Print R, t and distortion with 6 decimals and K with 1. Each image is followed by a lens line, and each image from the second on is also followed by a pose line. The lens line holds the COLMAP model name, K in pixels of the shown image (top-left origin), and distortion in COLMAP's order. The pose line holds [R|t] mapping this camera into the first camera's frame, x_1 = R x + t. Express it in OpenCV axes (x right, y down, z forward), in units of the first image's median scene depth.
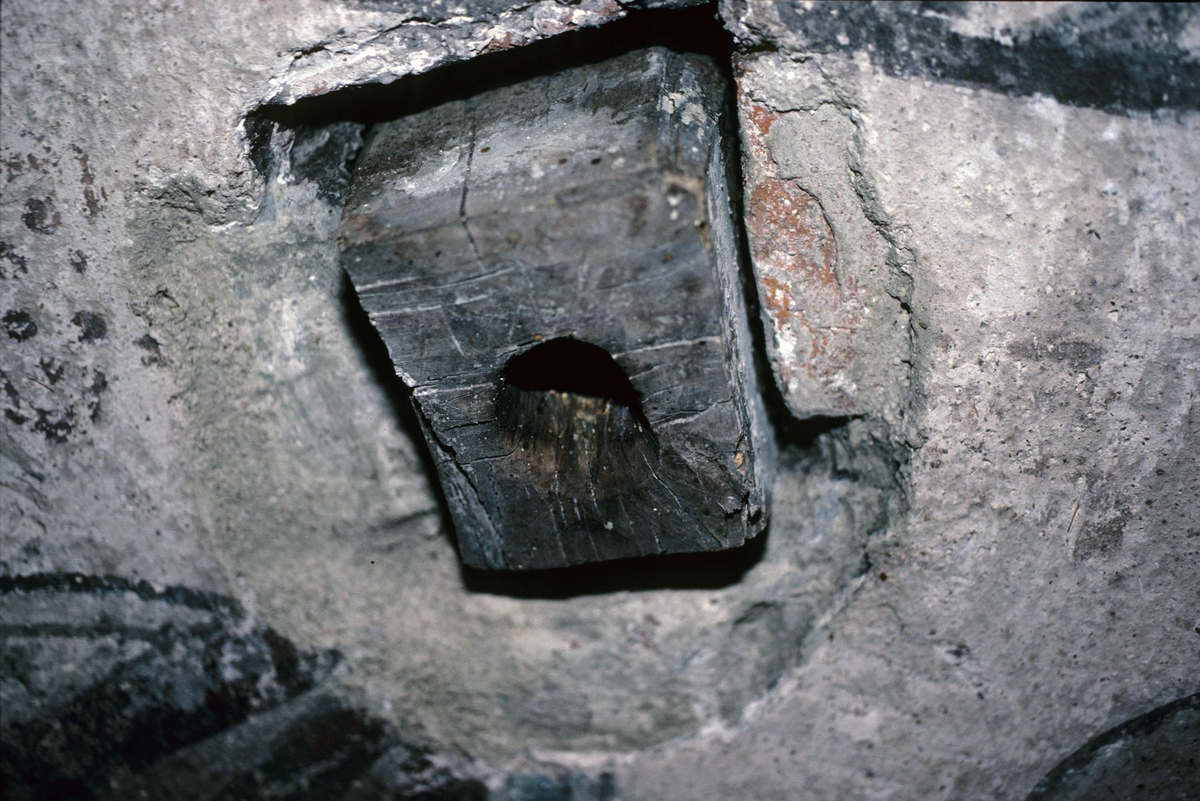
lens RADIAL K [[2006.8, 0, 595.9], [0, 2006.8, 417.2], [0, 0, 1]] dist [-0.008807, 0.108405]
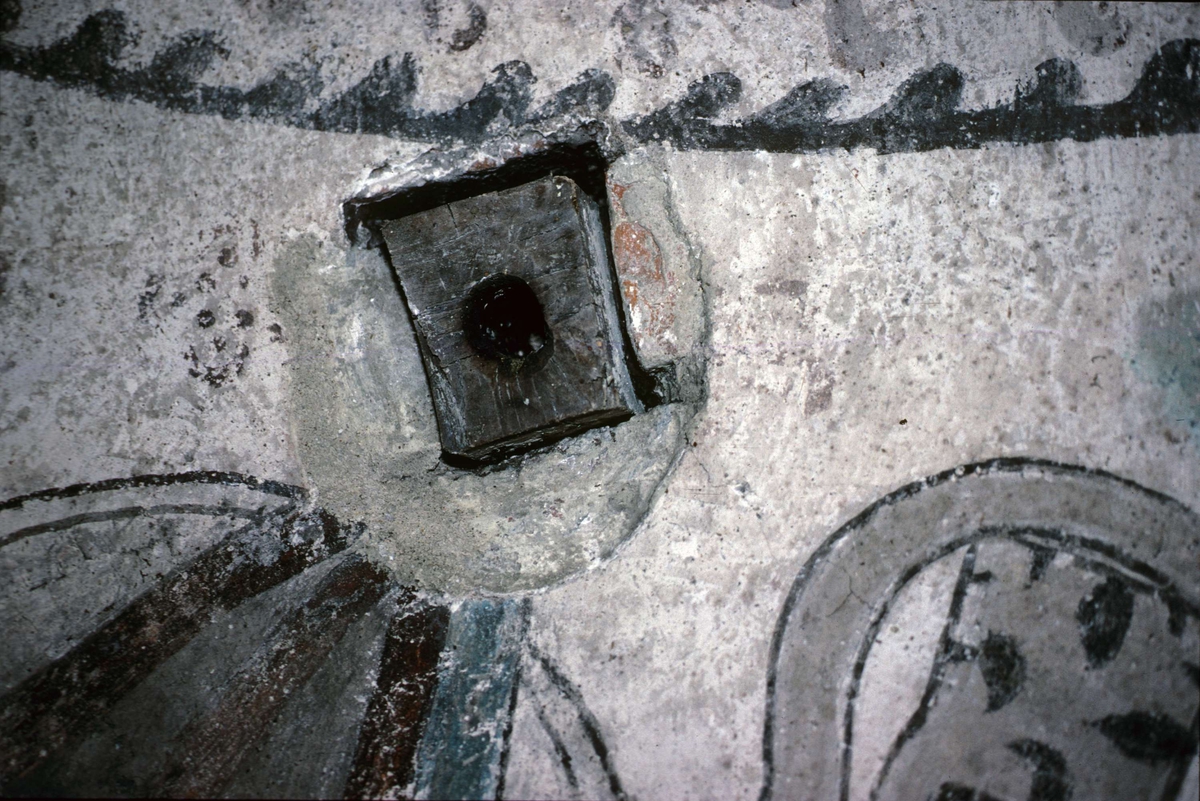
lens RADIAL K [[2006.8, 0, 595.9], [0, 2006.8, 417.2], [0, 0, 1]] dist [-0.008807, 0.108405]
pose [[0.994148, -0.015512, -0.106905, 0.243324], [-0.051472, 0.802053, -0.595030, 1.060892], [0.094974, 0.597051, 0.796561, -0.327155]]
